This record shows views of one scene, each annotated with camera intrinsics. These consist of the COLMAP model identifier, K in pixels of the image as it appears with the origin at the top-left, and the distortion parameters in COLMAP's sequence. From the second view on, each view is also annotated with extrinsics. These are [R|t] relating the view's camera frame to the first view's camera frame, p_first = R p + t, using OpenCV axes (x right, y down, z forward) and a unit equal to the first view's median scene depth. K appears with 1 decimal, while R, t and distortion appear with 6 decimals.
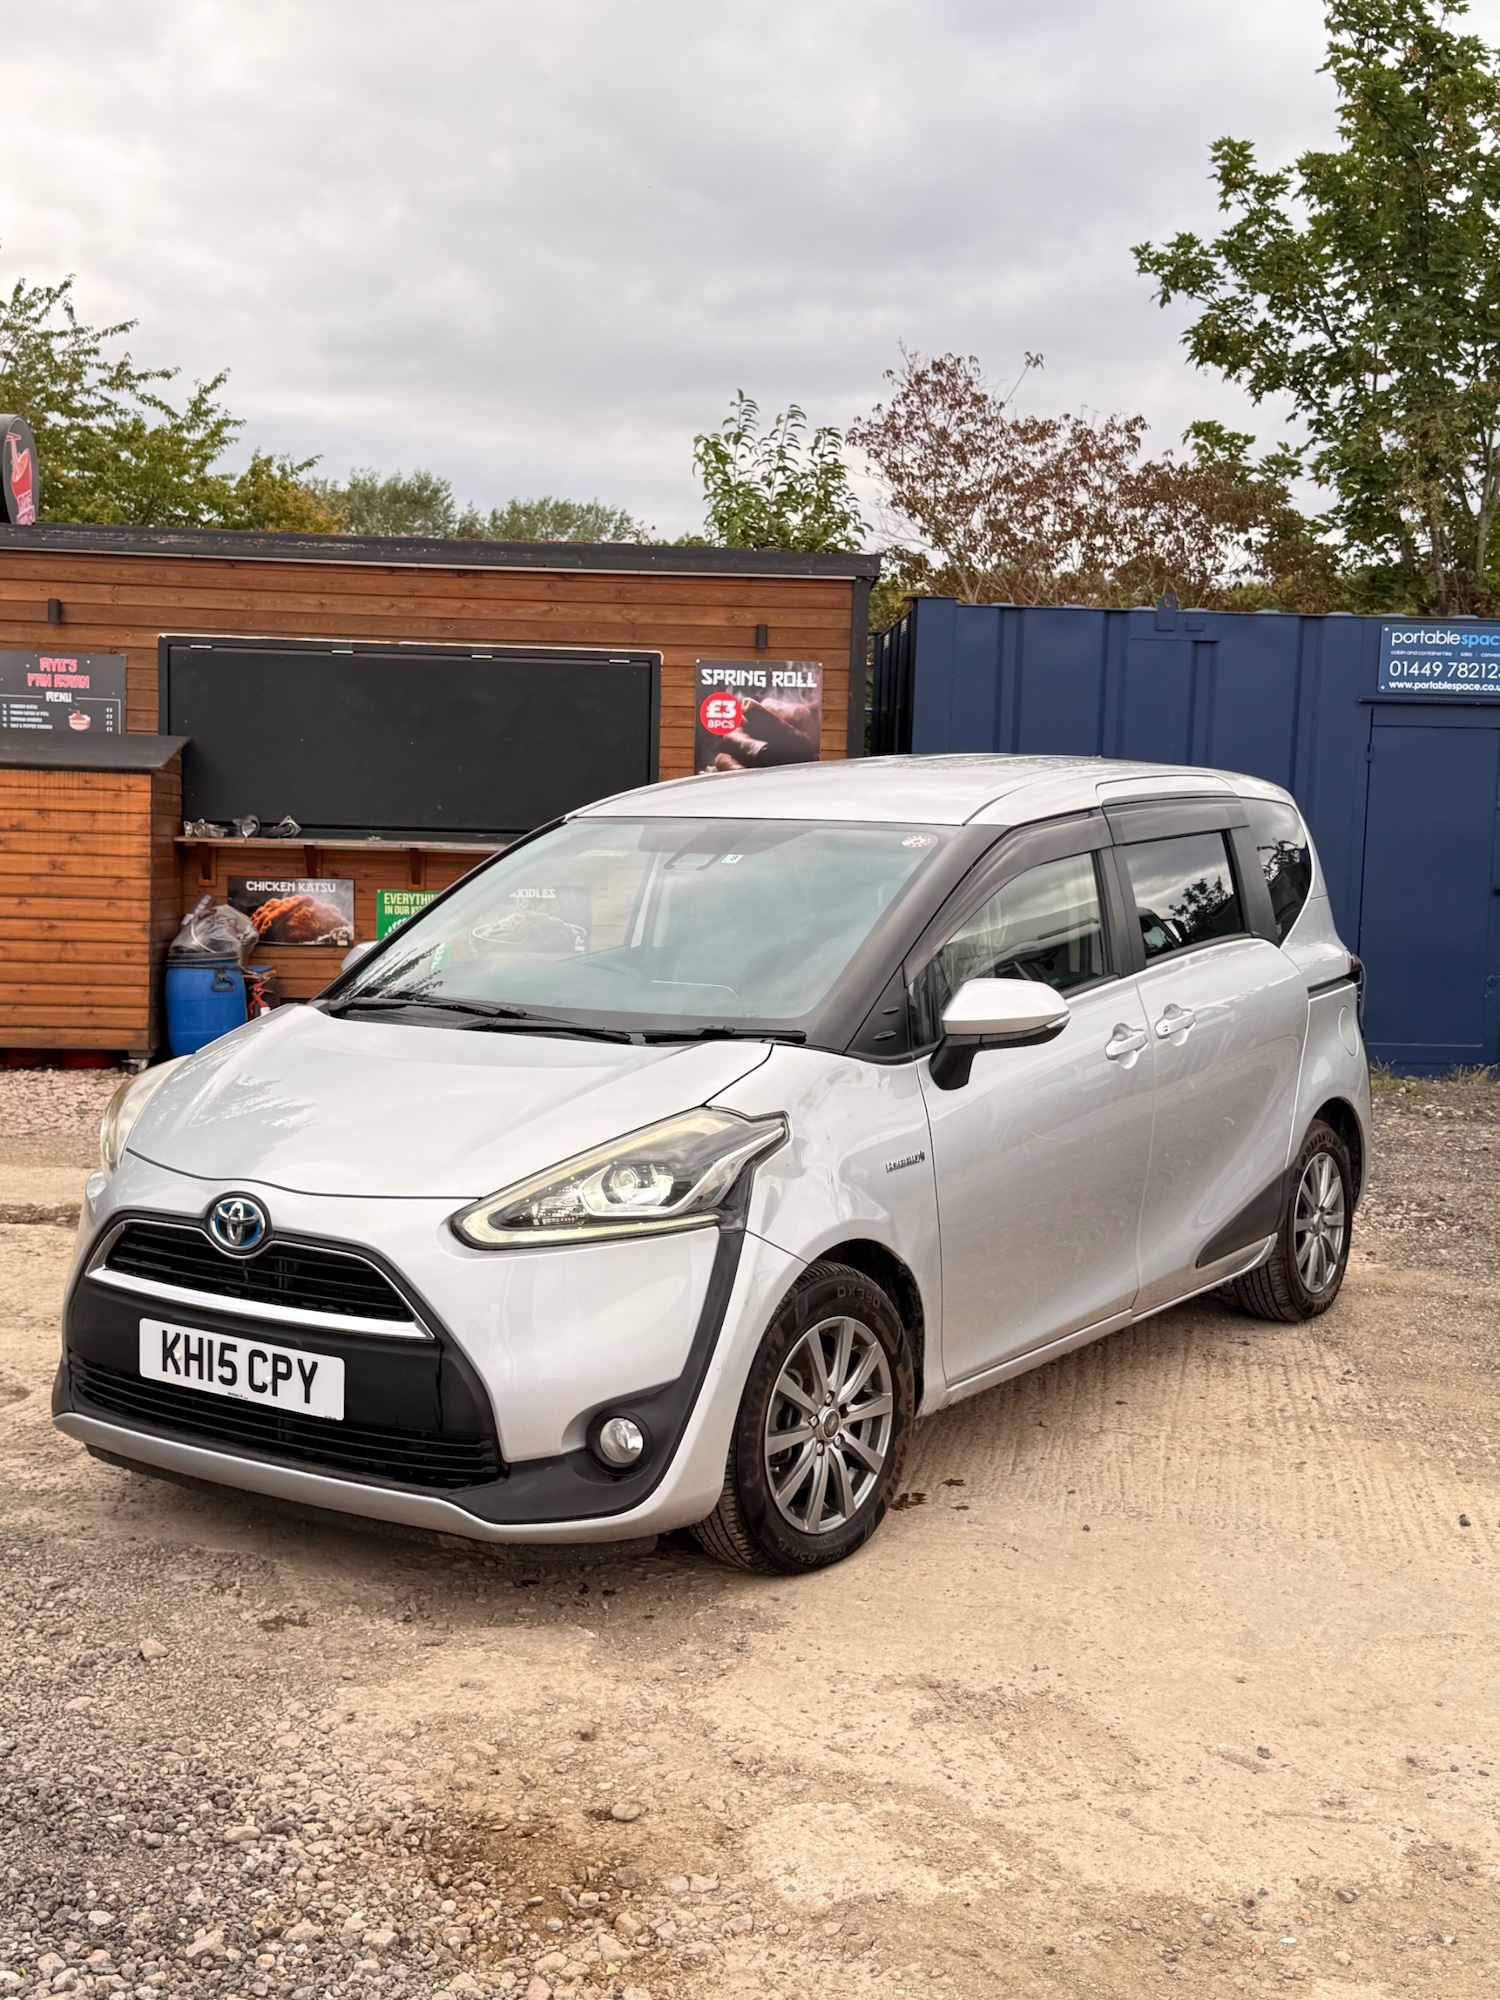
lens RADIAL K [[2206.5, 0, 751.6], [0, 2206.5, 992.9], [0, 0, 1]] dist [0.224478, -0.555316]
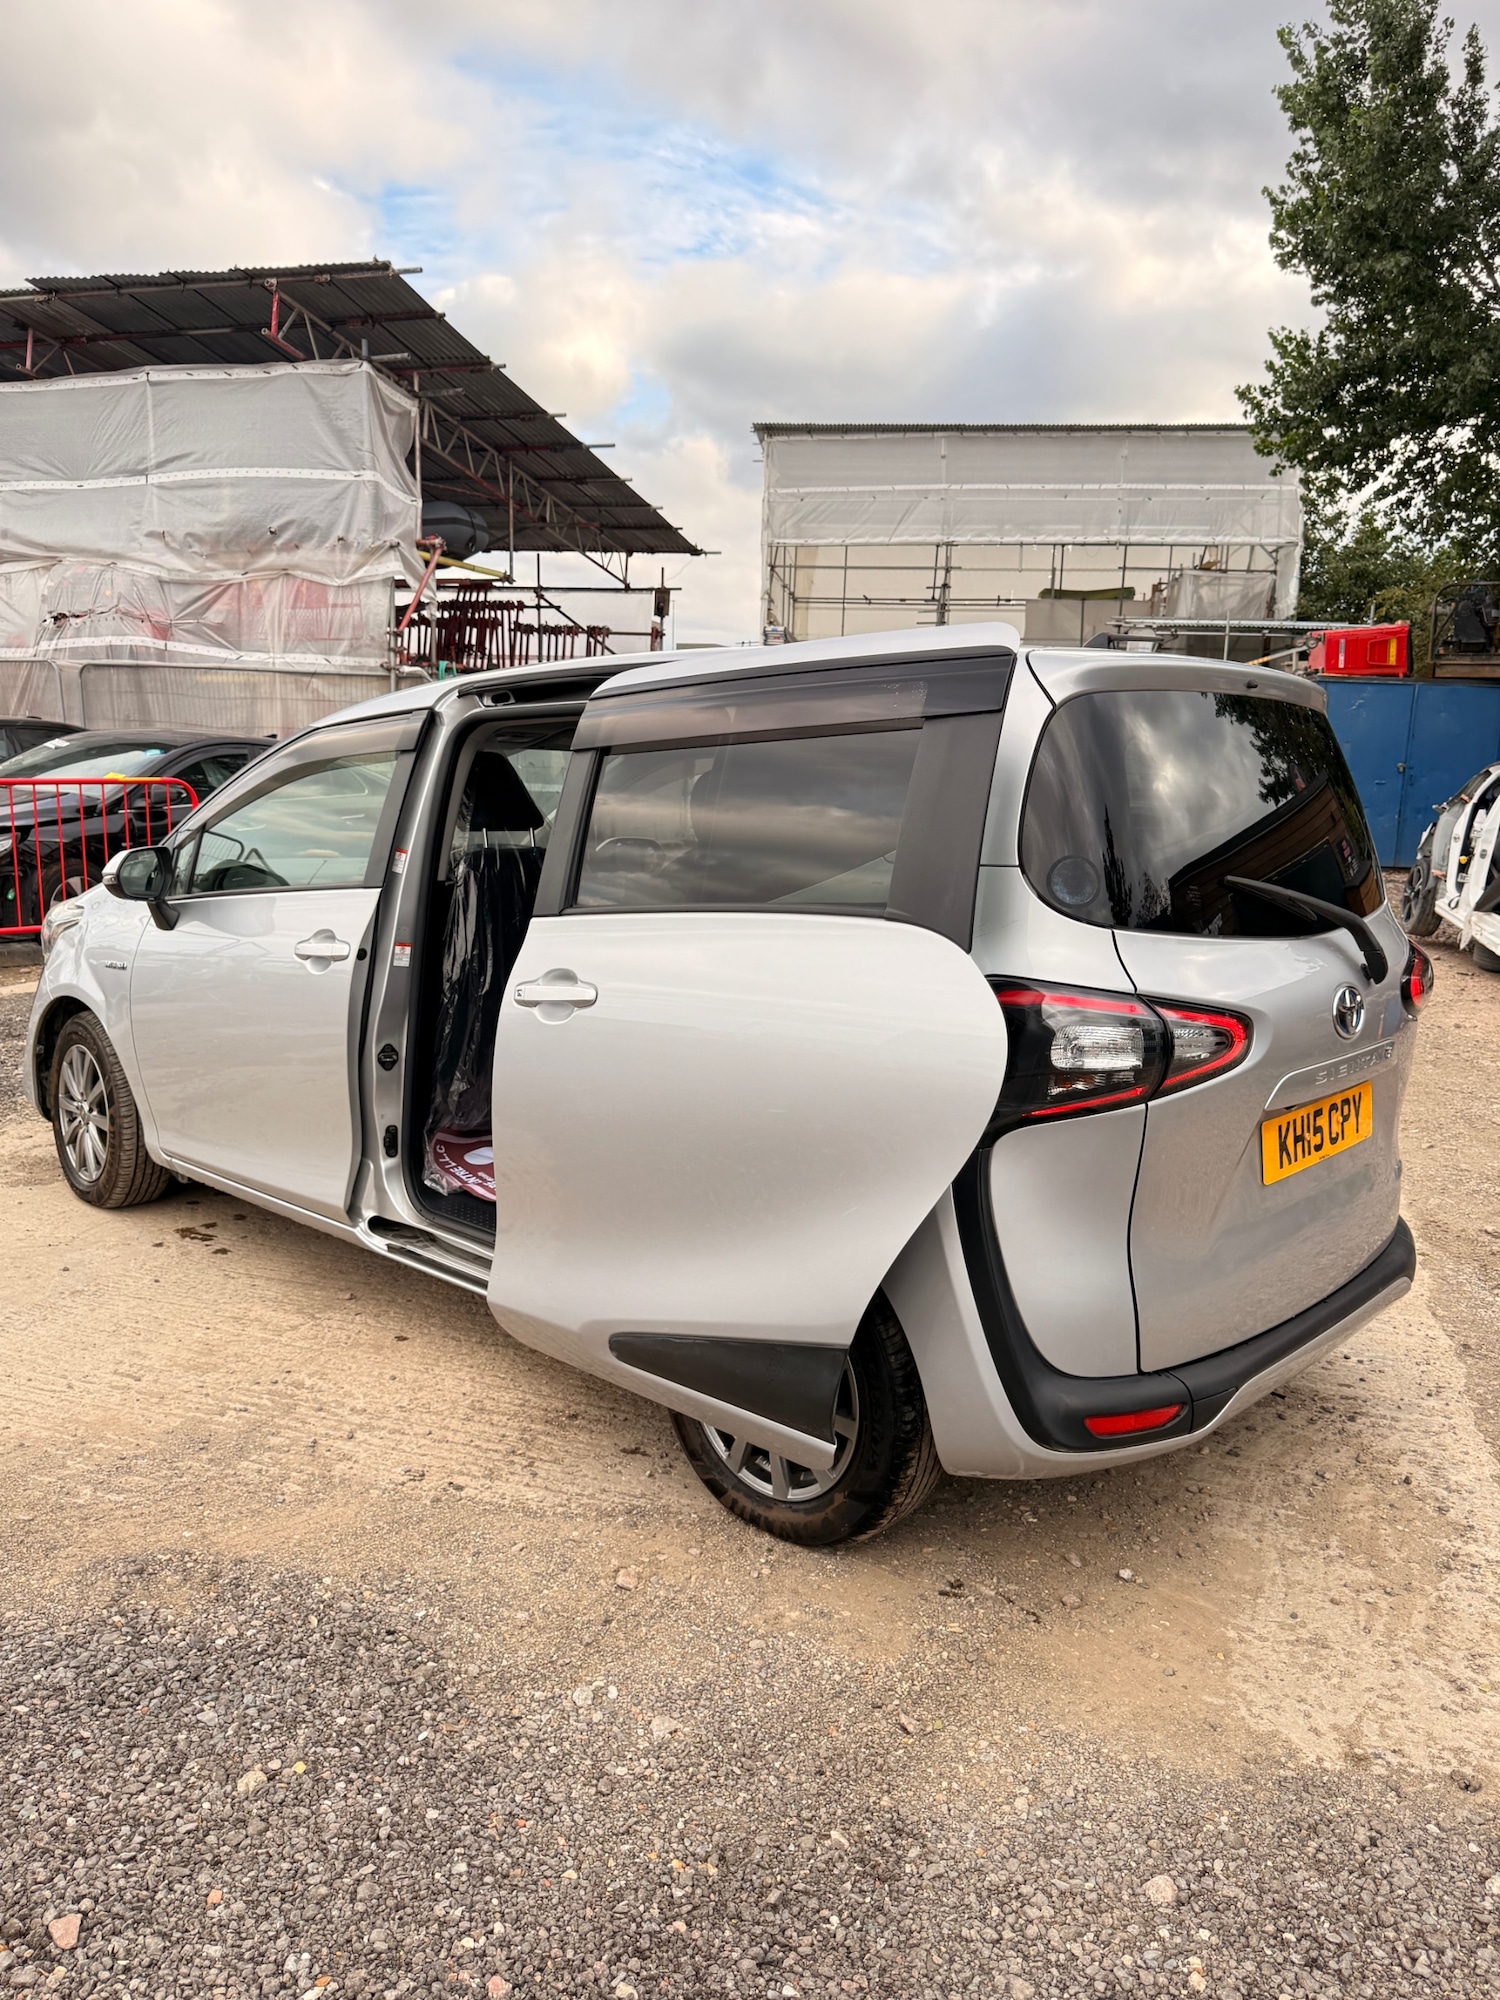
lens RADIAL K [[1470.6, 0, 750.0], [0, 1470.6, 1000.0], [0, 0, 1]] dist [0.056134, -0.083331]
pose [[-0.149259, 0.135660, -0.979448, 0.351790], [-0.110422, 0.982061, 0.152849, -0.034159], [0.982613, 0.130967, -0.131601, 0.573400]]
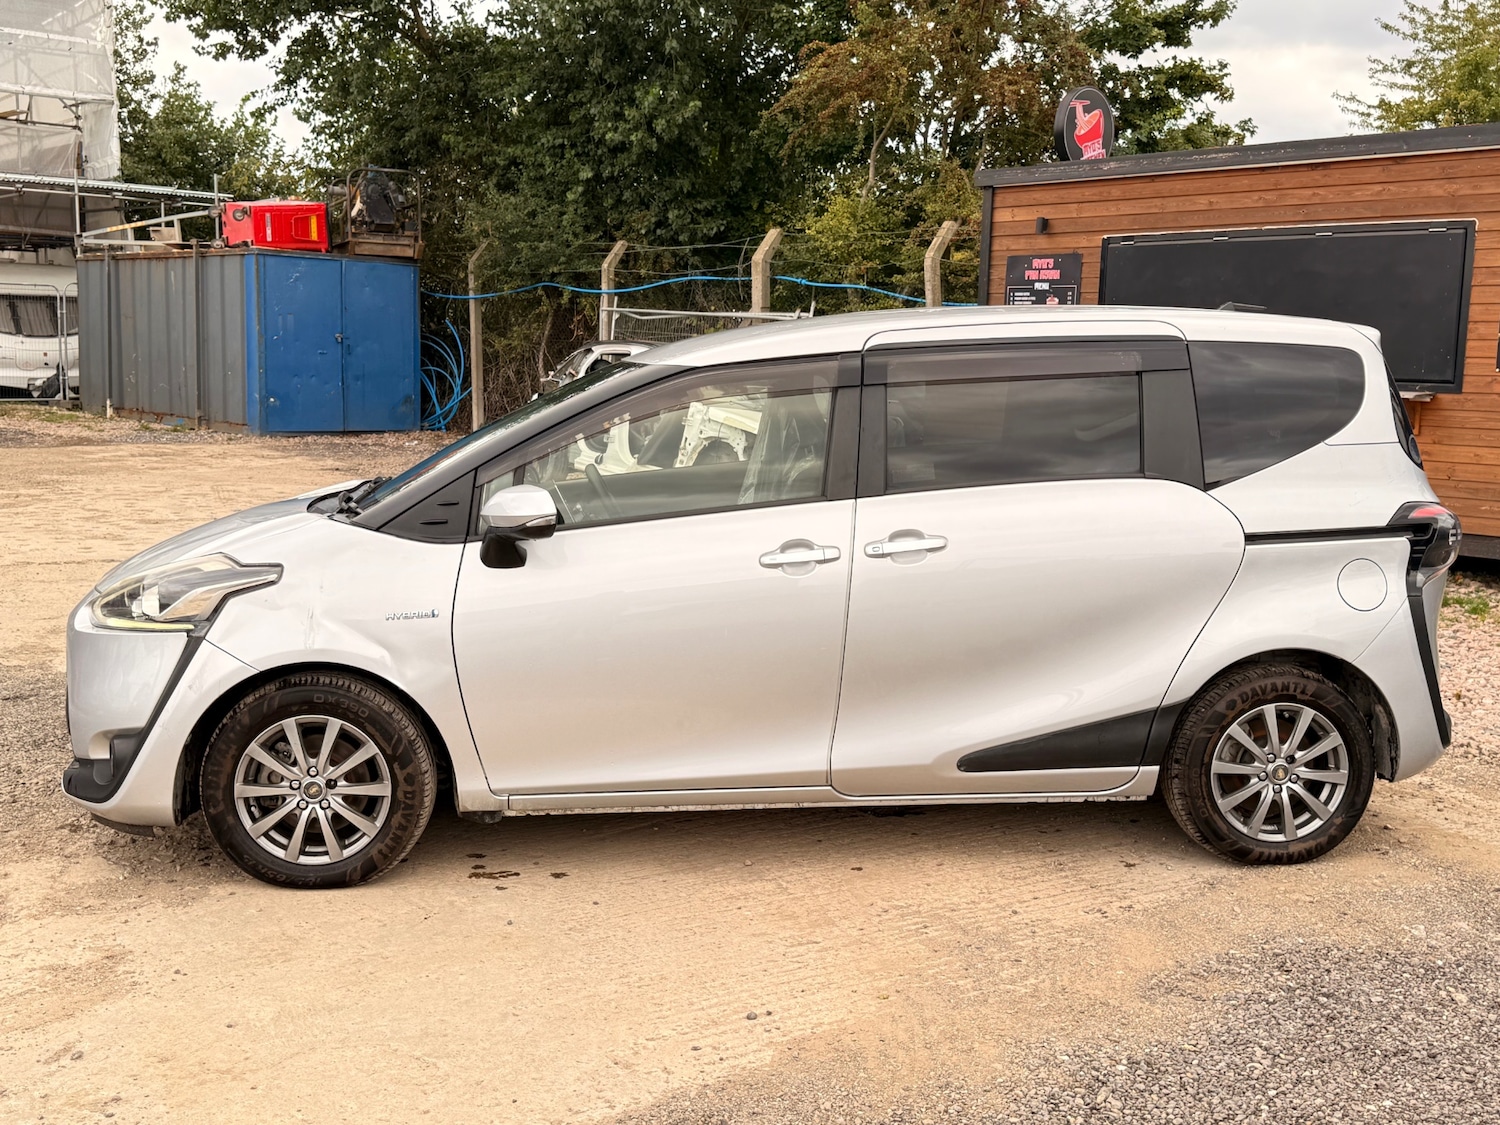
lens RADIAL K [[1540.6, 0, 750.0], [0, 1540.6, 562.5], [0, 0, 1]] dist [0.192465, -0.419107]
pose [[0.650310, 0.095537, -0.753637, 0.341142], [-0.064805, 0.995421, 0.070267, -0.012951], [0.756900, 0.003144, 0.653524, 0.204298]]
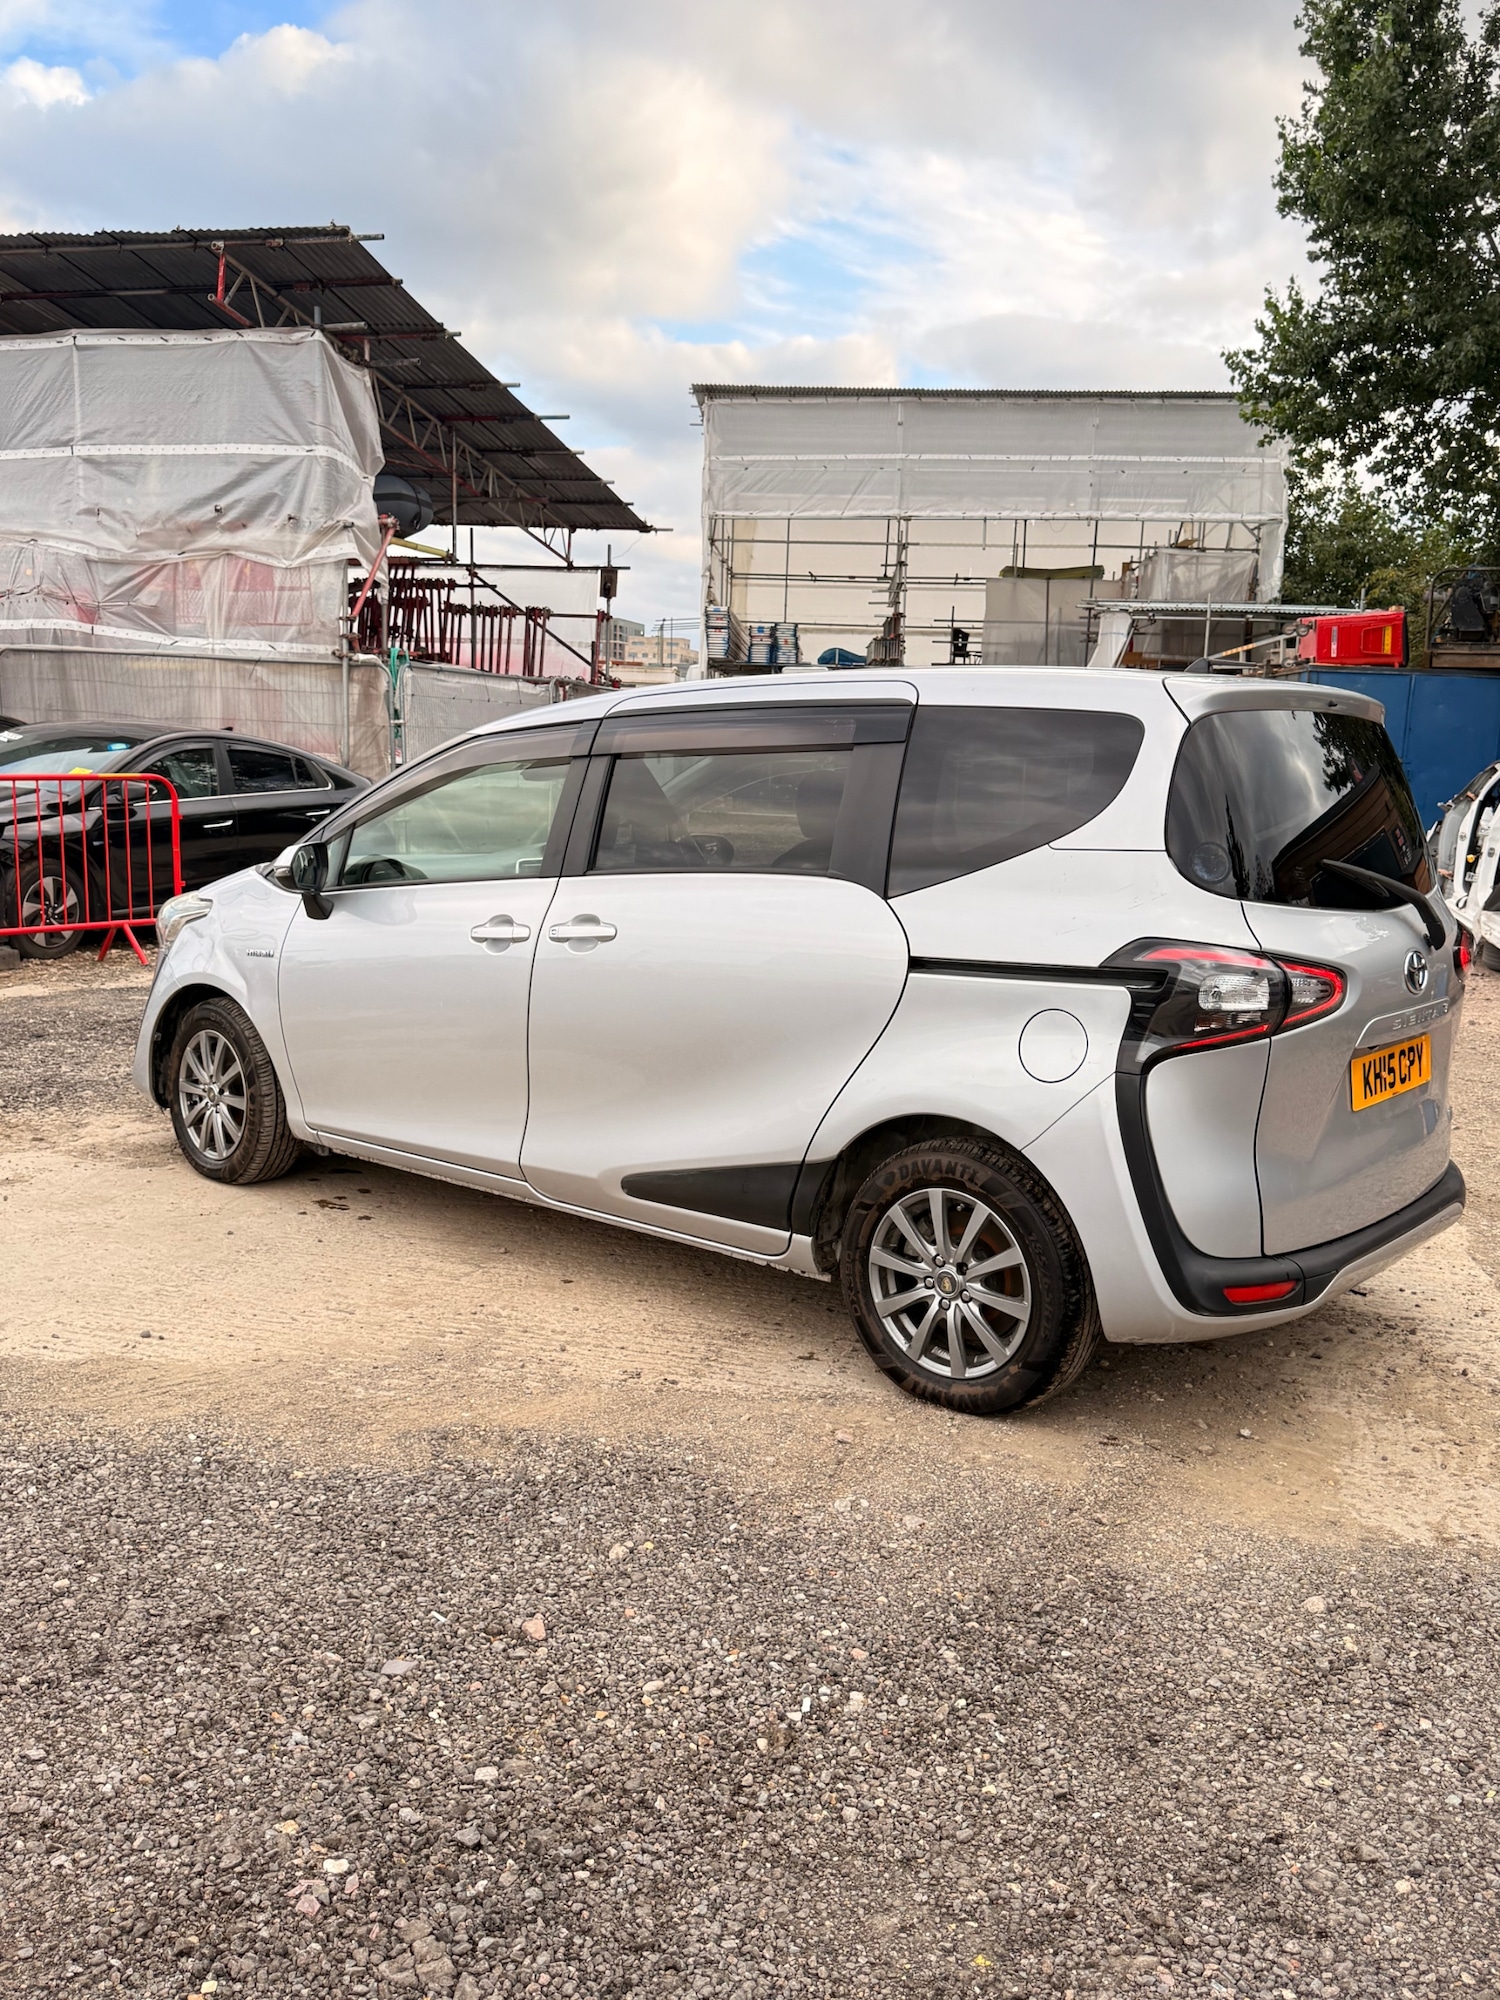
lens RADIAL K [[1671.2, 0, 747.4], [0, 1671.2, 987.8], [0, 0, 1]] dist [0.154416, -0.314289]
pose [[-0.096390, 0.114947, -0.988684, 0.442266], [-0.112039, 0.985743, 0.125528, -0.030813], [0.989018, 0.122870, -0.082137, 0.536825]]
